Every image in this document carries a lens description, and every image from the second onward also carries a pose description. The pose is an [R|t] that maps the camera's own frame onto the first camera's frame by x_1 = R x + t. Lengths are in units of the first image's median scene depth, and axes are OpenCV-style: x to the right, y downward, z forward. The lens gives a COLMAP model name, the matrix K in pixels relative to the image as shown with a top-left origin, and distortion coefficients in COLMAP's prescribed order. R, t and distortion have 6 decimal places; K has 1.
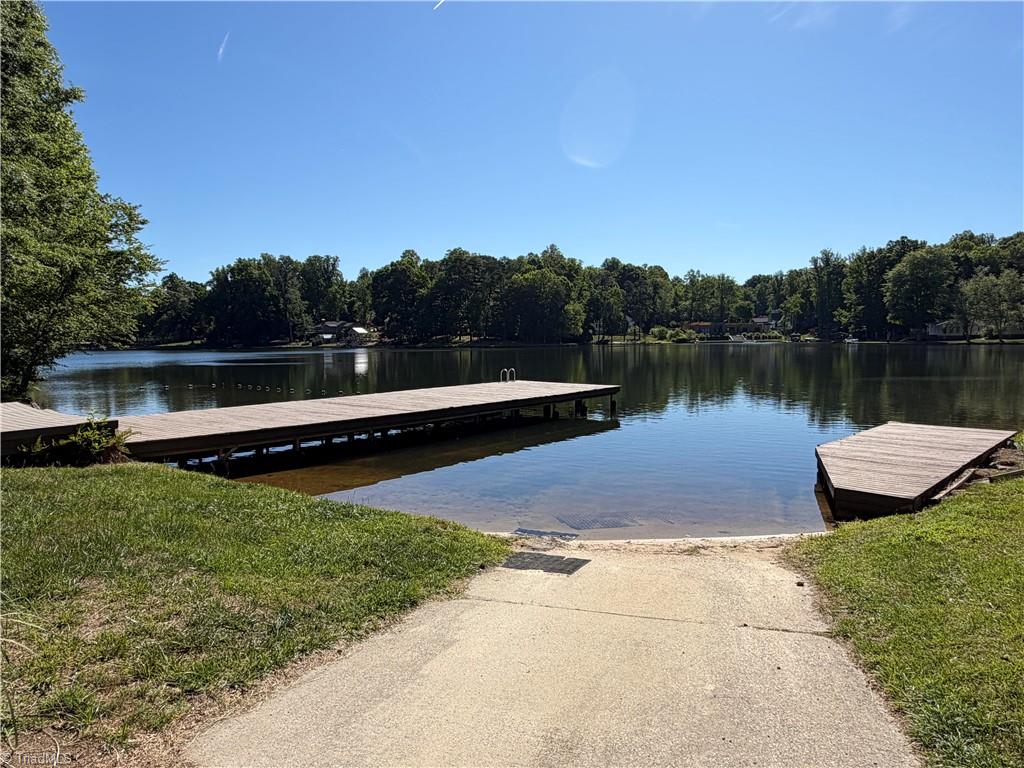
lens RADIAL K [[671.4, 0, 512.0], [0, 671.4, 384.0], [0, 0, 1]] dist [-0.001553, -0.000521]
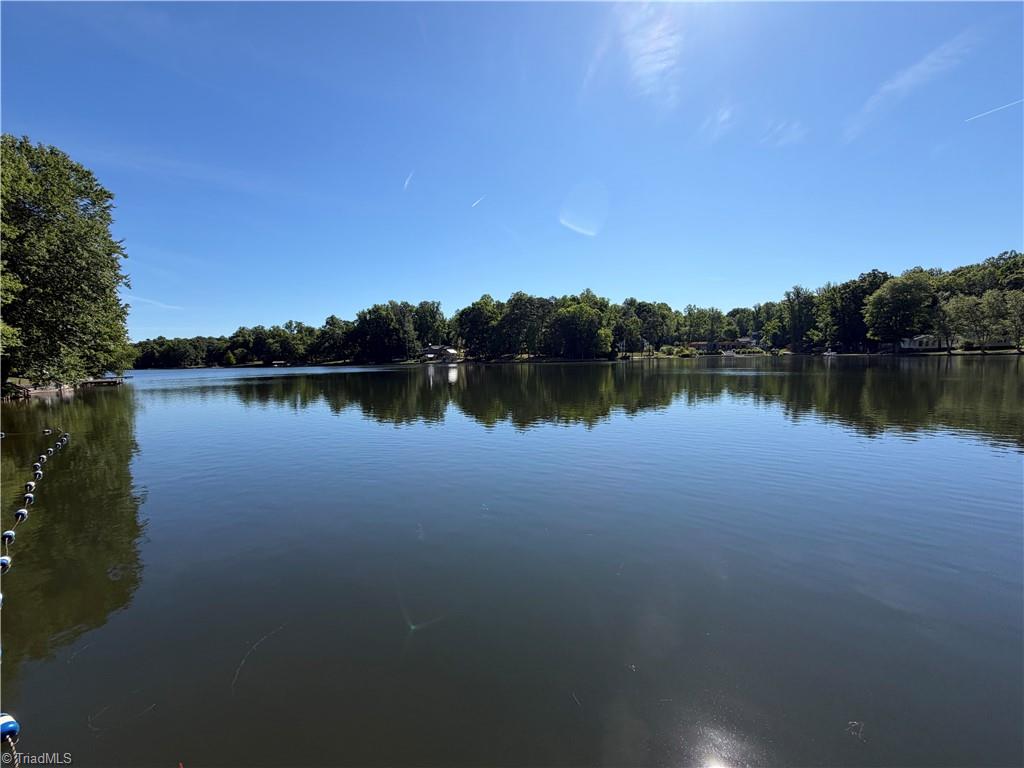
lens RADIAL K [[410.8, 0, 512.0], [0, 410.8, 384.0], [0, 0, 1]] dist [0.000849, 0.000053]
pose [[0.992594, -0.004554, -0.121392, 0.006400], [0.004455, 0.999989, -0.001088, -0.007905], [0.121395, 0.000540, 0.992604, 0.133599]]
